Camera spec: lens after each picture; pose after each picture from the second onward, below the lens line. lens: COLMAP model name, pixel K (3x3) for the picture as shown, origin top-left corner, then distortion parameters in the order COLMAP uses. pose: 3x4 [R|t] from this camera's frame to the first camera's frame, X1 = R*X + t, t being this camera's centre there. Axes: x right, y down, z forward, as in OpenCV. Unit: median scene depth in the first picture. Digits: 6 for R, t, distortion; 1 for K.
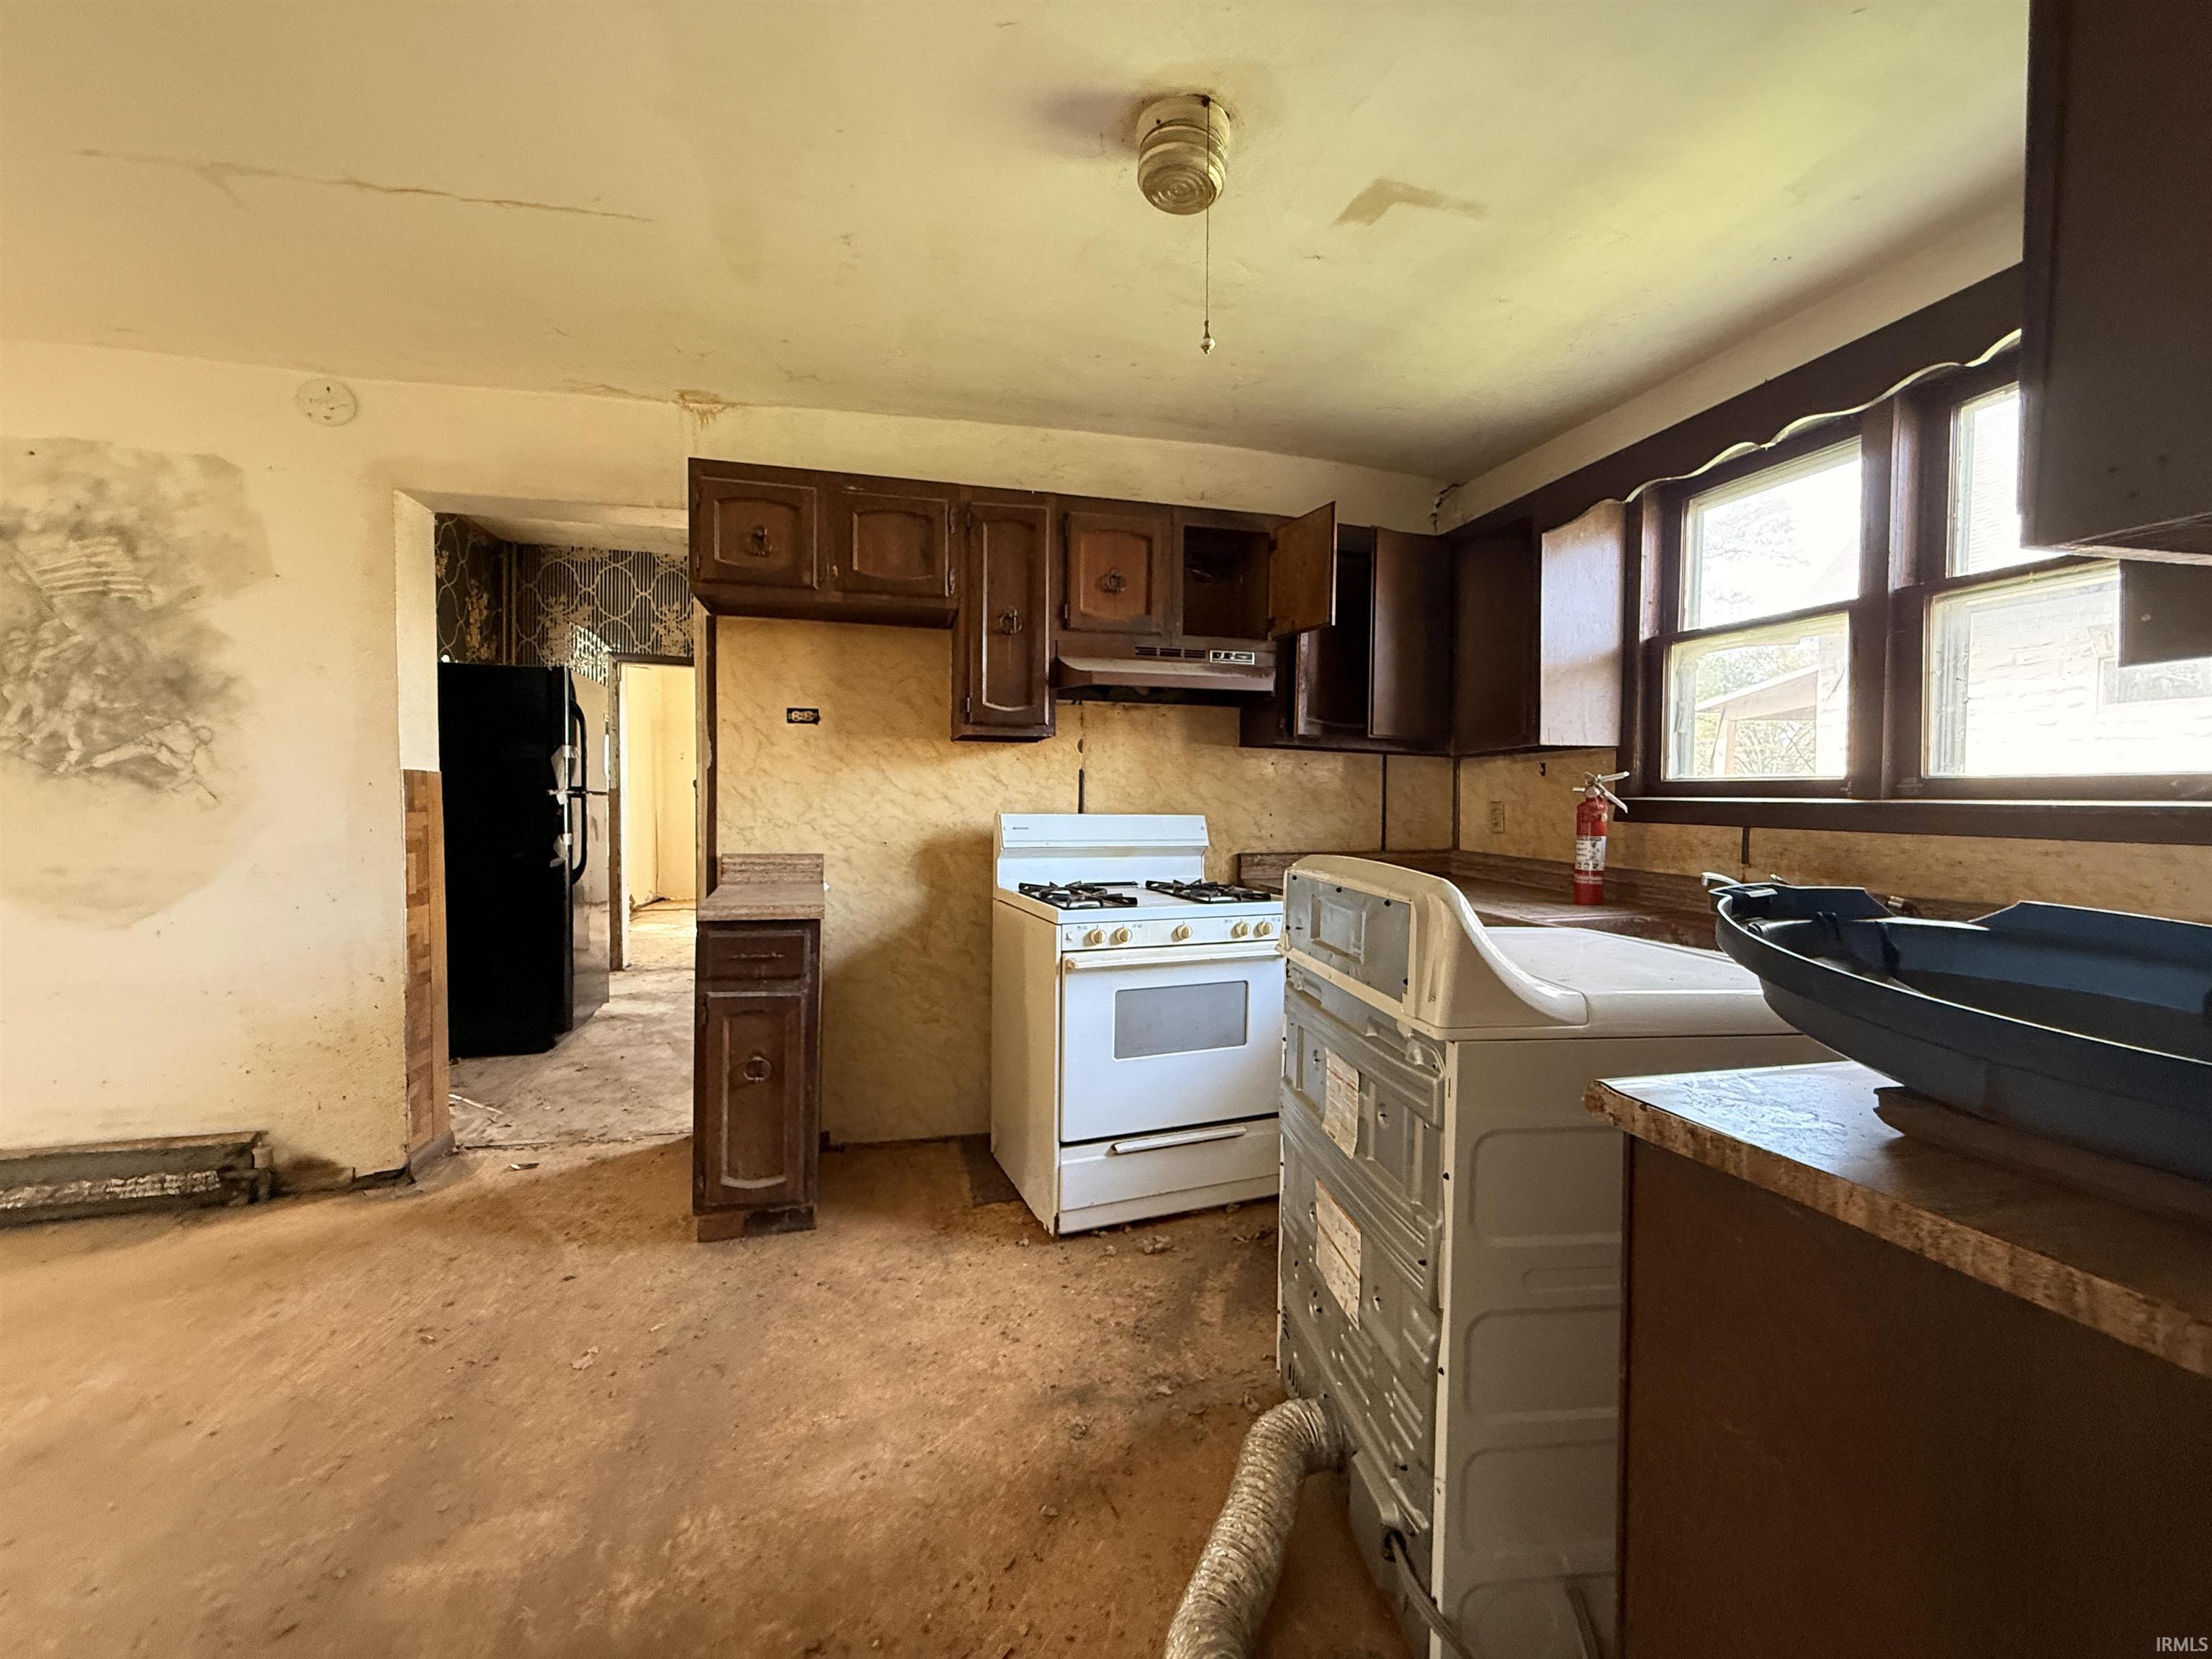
lens RADIAL K [[885.0, 0, 1100.4], [0, 885.0, 826.5], [0, 0, 1]] dist [0.000592, 0.000383]
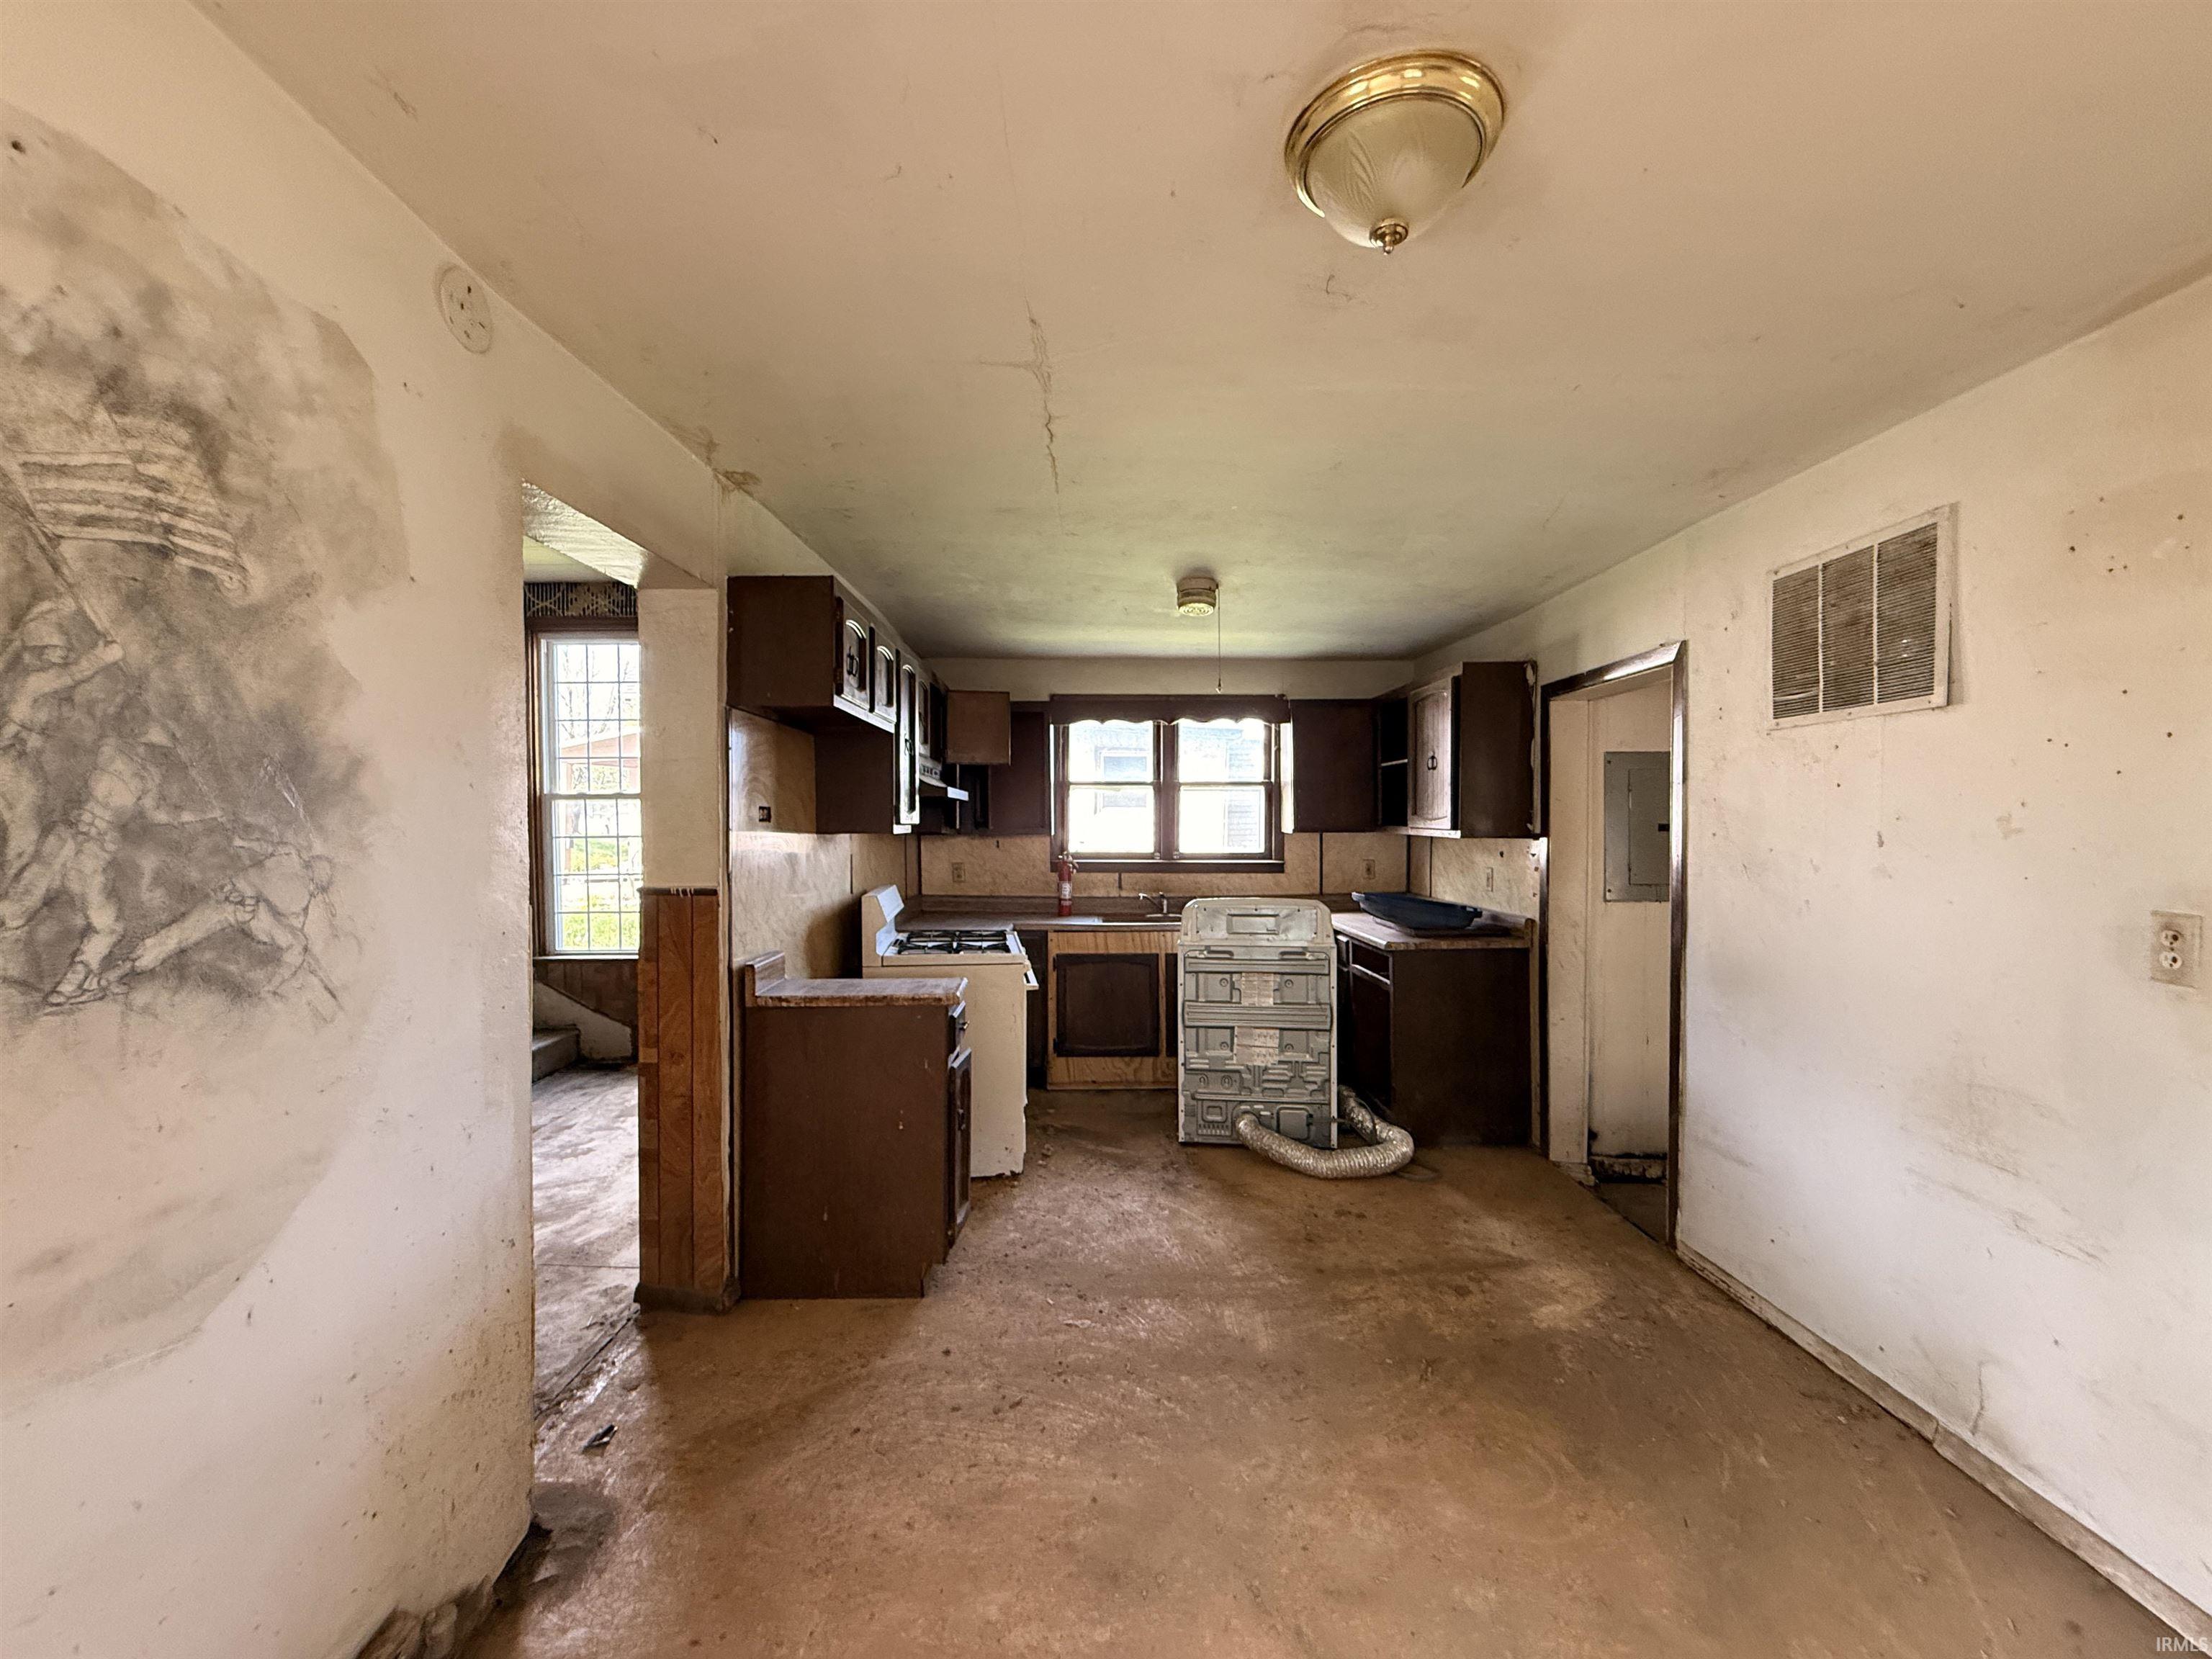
lens RADIAL K [[885.0, 0, 1100.4], [0, 885.0, 826.5], [0, 0, 1]] dist [0.000592, 0.000383]
pose [[0.243194, -0.010062, 0.969925, -1.425493], [0.036792, 0.999322, 0.001142, -0.116994], [-0.969280, 0.035407, 0.243400, 0.468815]]
